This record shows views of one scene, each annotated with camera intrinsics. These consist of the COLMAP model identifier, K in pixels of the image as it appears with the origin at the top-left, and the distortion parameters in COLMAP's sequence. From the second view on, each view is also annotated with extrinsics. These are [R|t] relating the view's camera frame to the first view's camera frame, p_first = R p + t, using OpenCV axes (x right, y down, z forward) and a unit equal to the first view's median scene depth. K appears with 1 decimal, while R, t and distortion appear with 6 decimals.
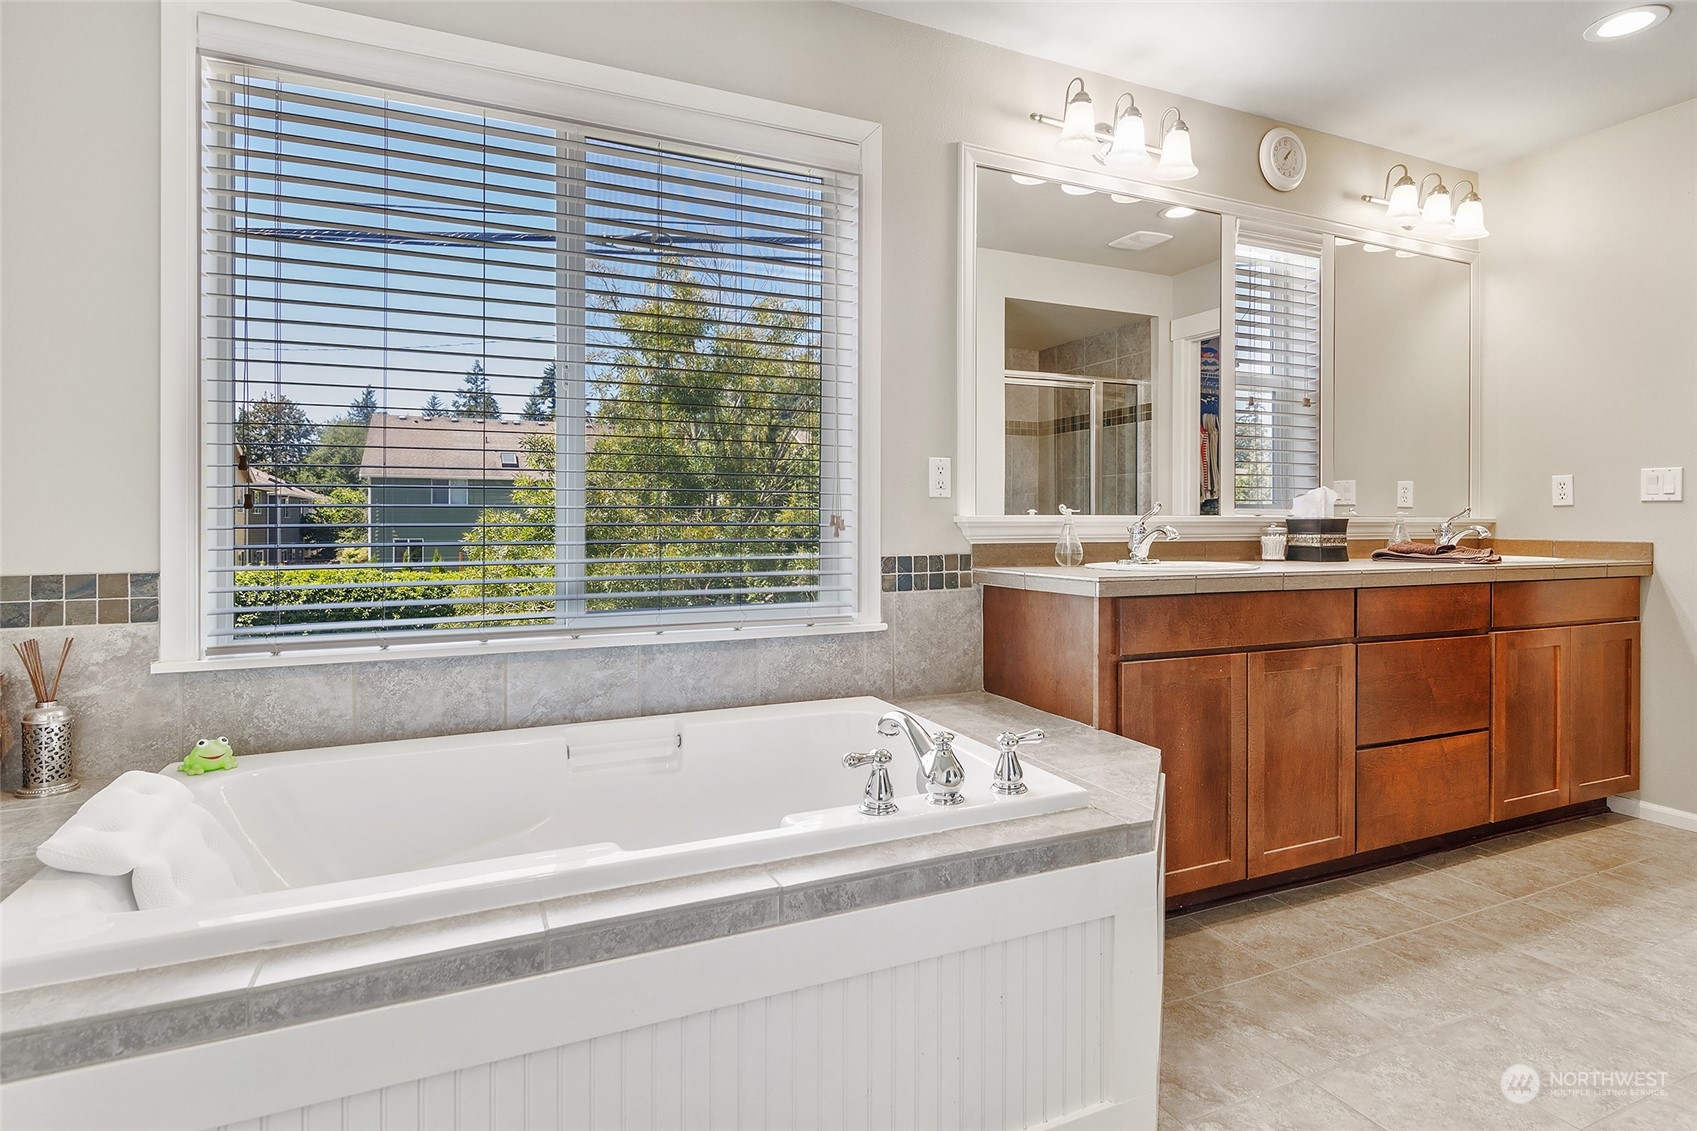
lens RADIAL K [[891.2, 0, 849.6], [0, 891.2, 514.0], [0, 0, 1]] dist [-0.002537, -0.000891]
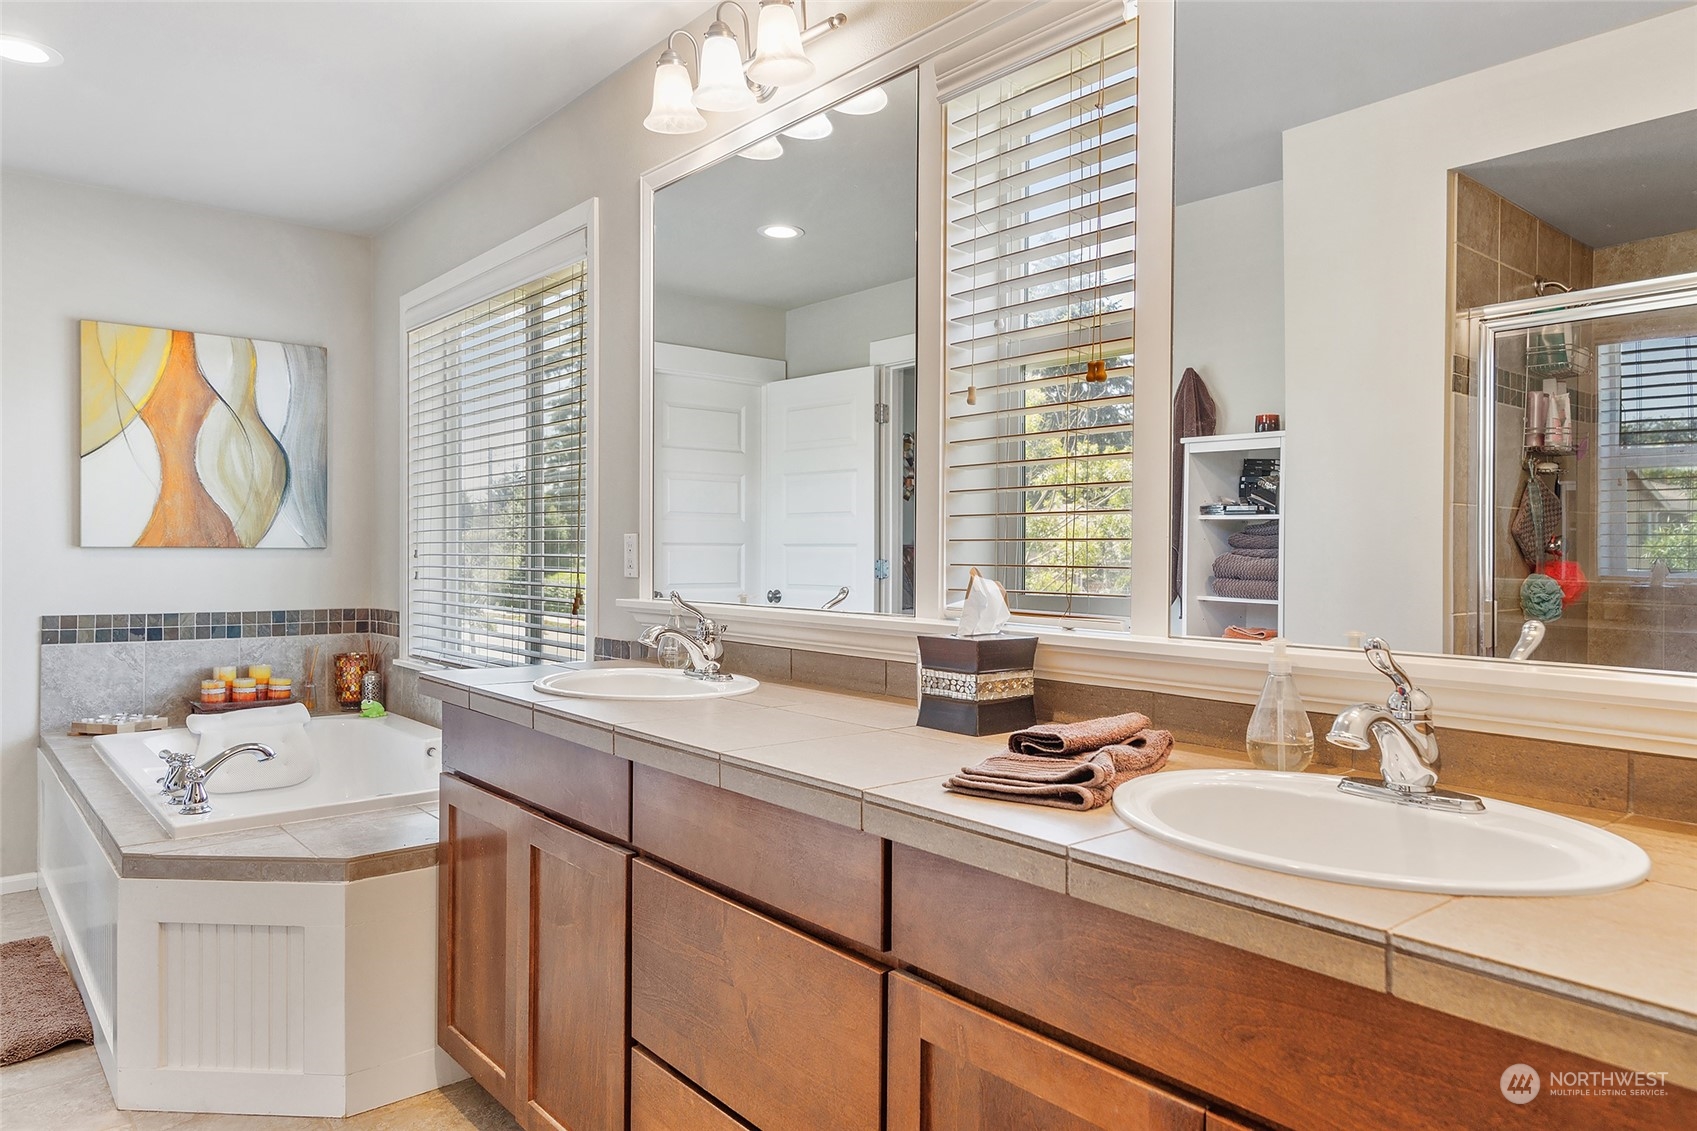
lens RADIAL K [[1085.3, 0, 845.9], [0, 1085.3, 557.1], [0, 0, 1]] dist [0.005286, -0.001127]
pose [[0.269265, 0.007683, -0.963036, 1.228268], [-0.008163, 0.999950, 0.005695, -0.047506], [0.963032, 0.006327, 0.269314, 0.916800]]
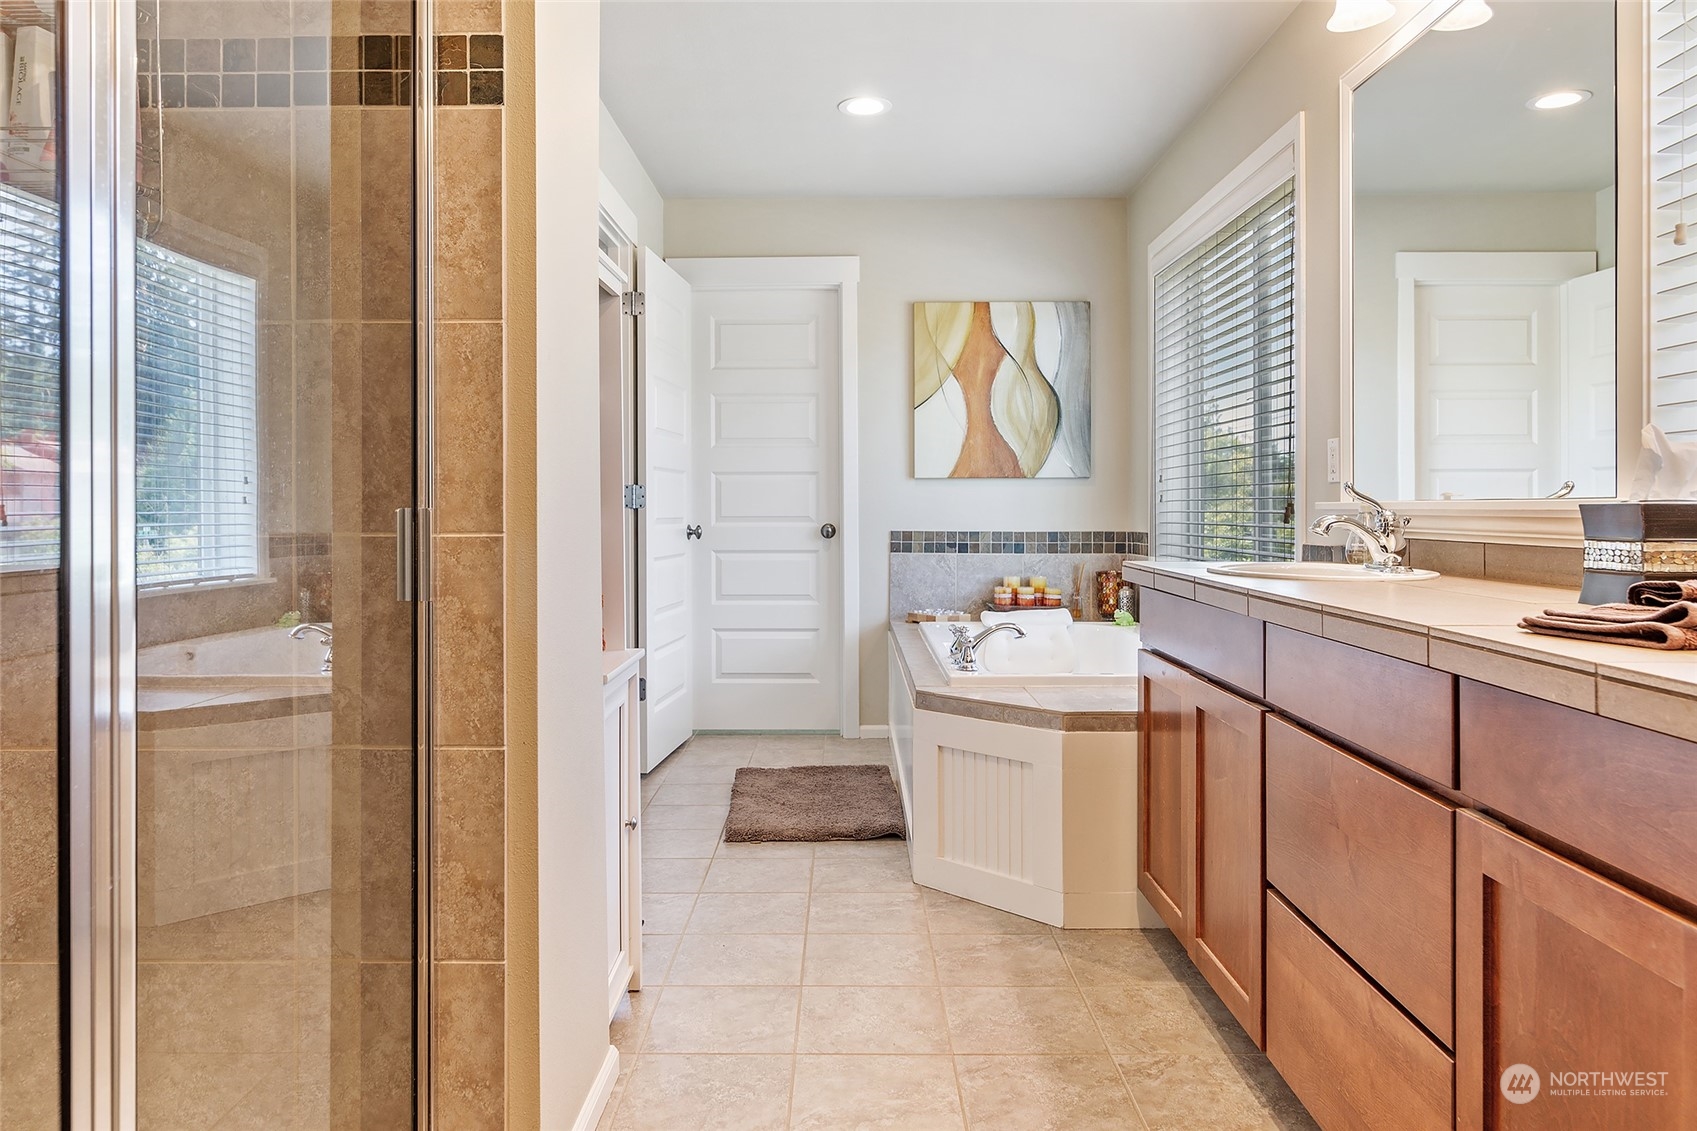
lens RADIAL K [[1141.8, 0, 853.0], [0, 1141.8, 525.3], [0, 0, 1]] dist [0.002383, 0.000453]
pose [[-0.431116, 0.002033, -0.902294, 1.339627], [-0.003574, 0.999986, 0.003961, 0.008551], [0.902289, 0.004933, -0.431103, 1.034887]]
